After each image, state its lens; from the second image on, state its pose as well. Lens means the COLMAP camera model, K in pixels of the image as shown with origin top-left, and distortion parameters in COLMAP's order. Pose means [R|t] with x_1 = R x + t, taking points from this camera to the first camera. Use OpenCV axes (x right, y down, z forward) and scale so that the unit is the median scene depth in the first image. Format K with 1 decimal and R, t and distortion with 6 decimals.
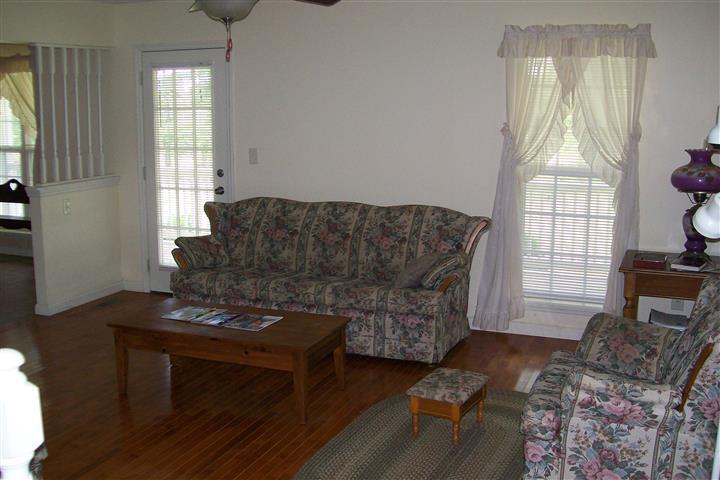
lens RADIAL K [[782.1, 0, 360.0], [0, 782.1, 240.0], [0, 0, 1]] dist [-0.170352, 0.099448]
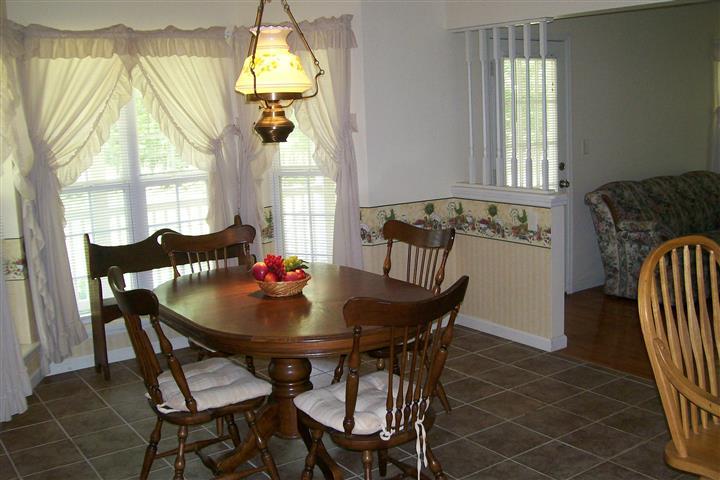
lens RADIAL K [[782.1, 0, 360.0], [0, 782.1, 240.0], [0, 0, 1]] dist [-0.170352, 0.099448]
pose [[0.535322, -0.159234, 0.829503, -1.134053], [0.189969, 0.979606, 0.065451, -0.105981], [-0.823008, 0.122543, 0.554654, 0.667081]]
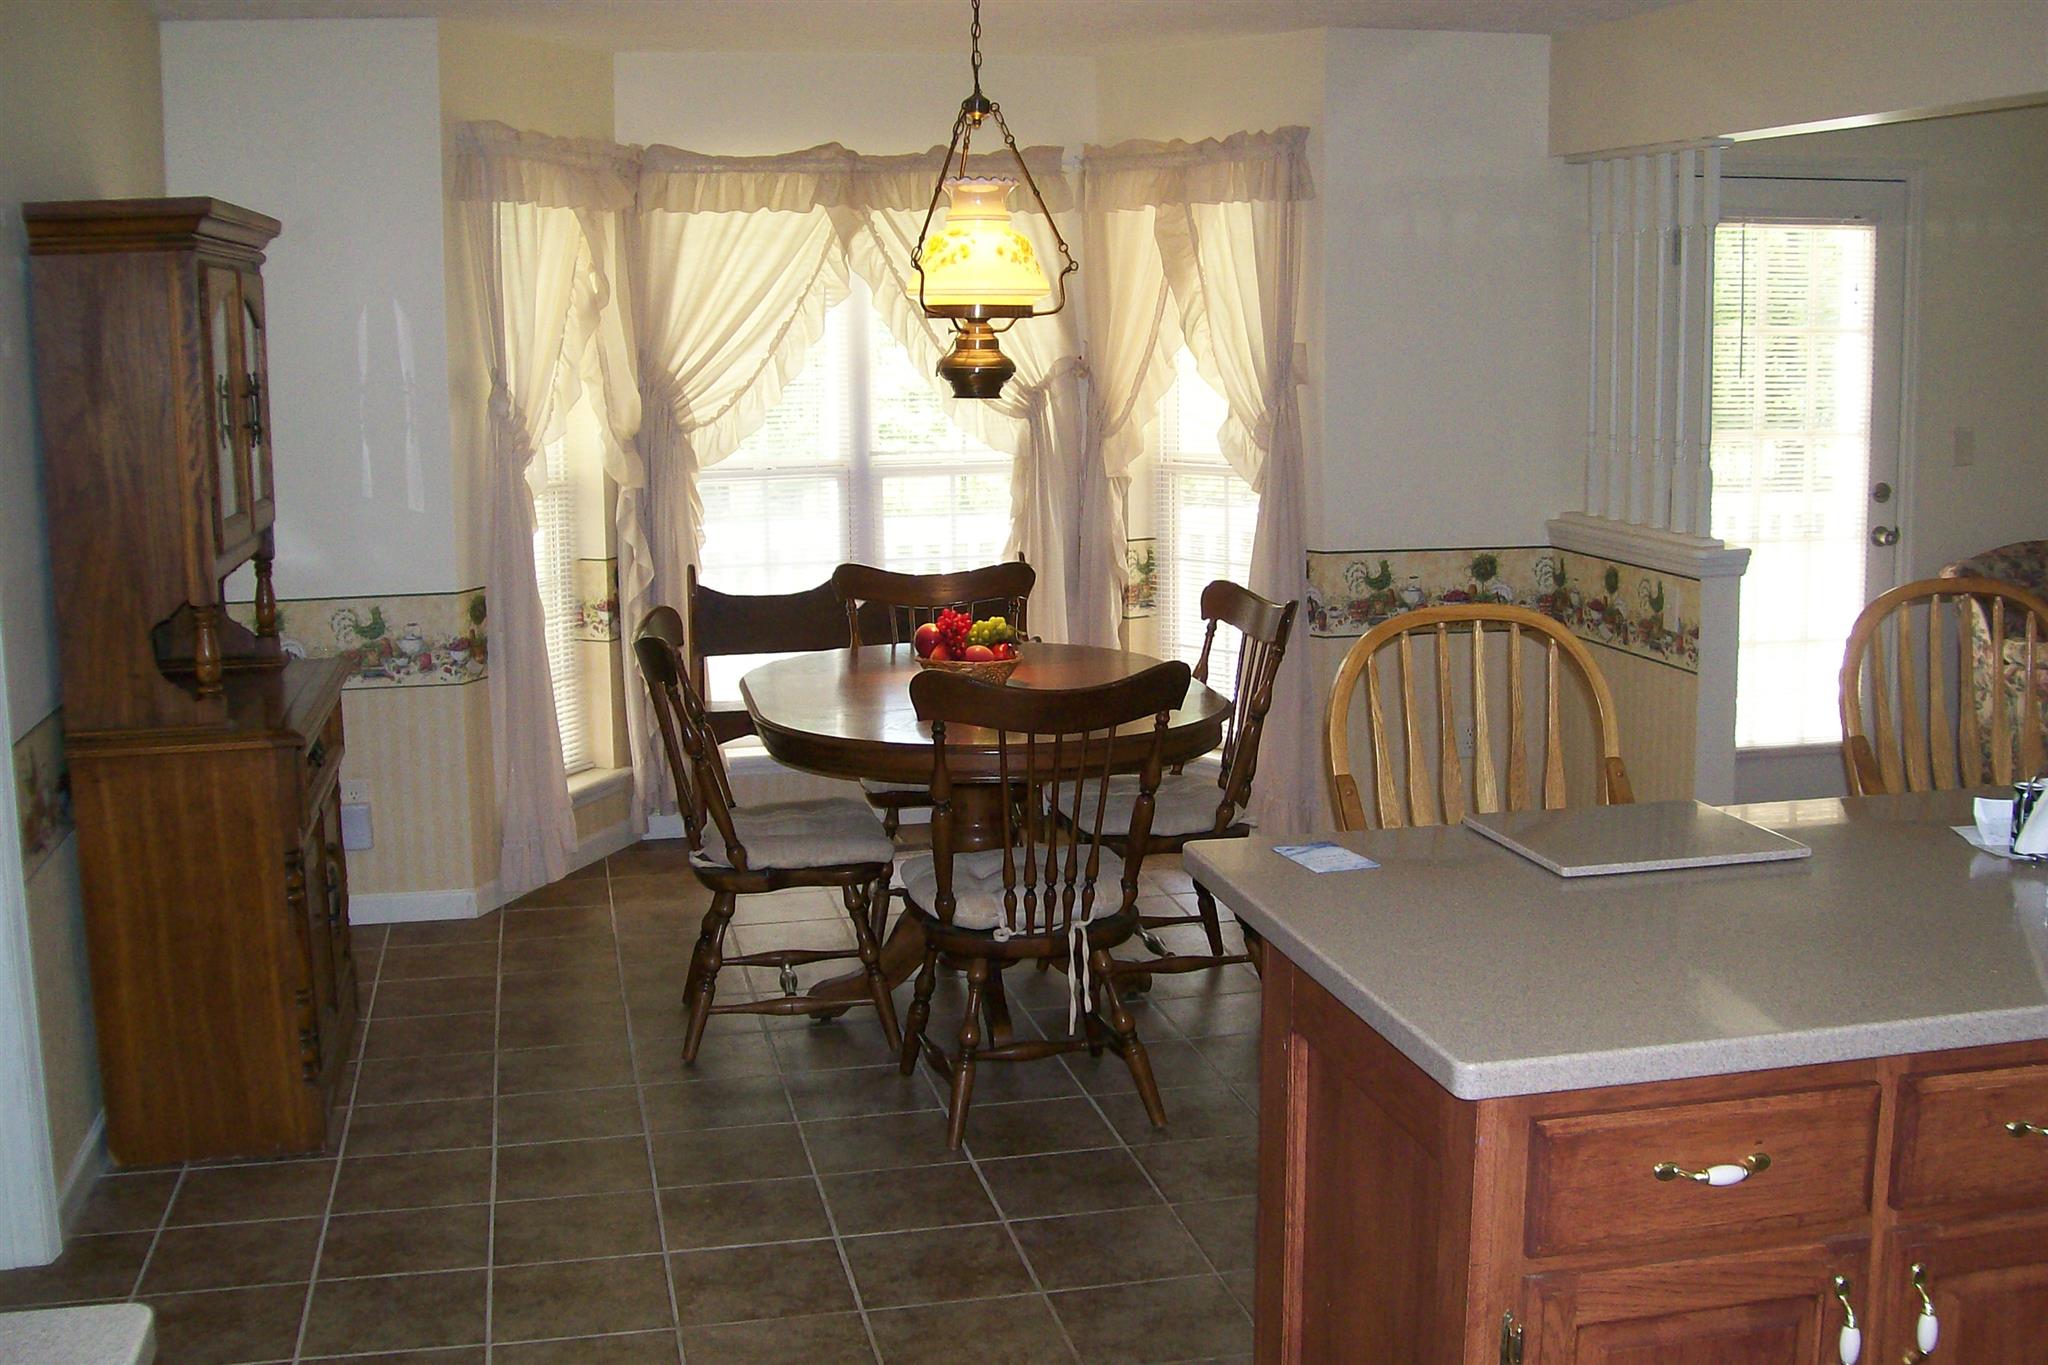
lens RADIAL K [[2224.8, 0, 1024.0], [0, 2224.8, 682.5], [0, 0, 1]] dist [-0.170352, 0.099448]
pose [[0.818548, -0.101176, 0.565458, -1.159547], [0.114693, 0.993332, 0.011706, -0.052296], [-0.562872, 0.055273, 0.824694, 0.333385]]
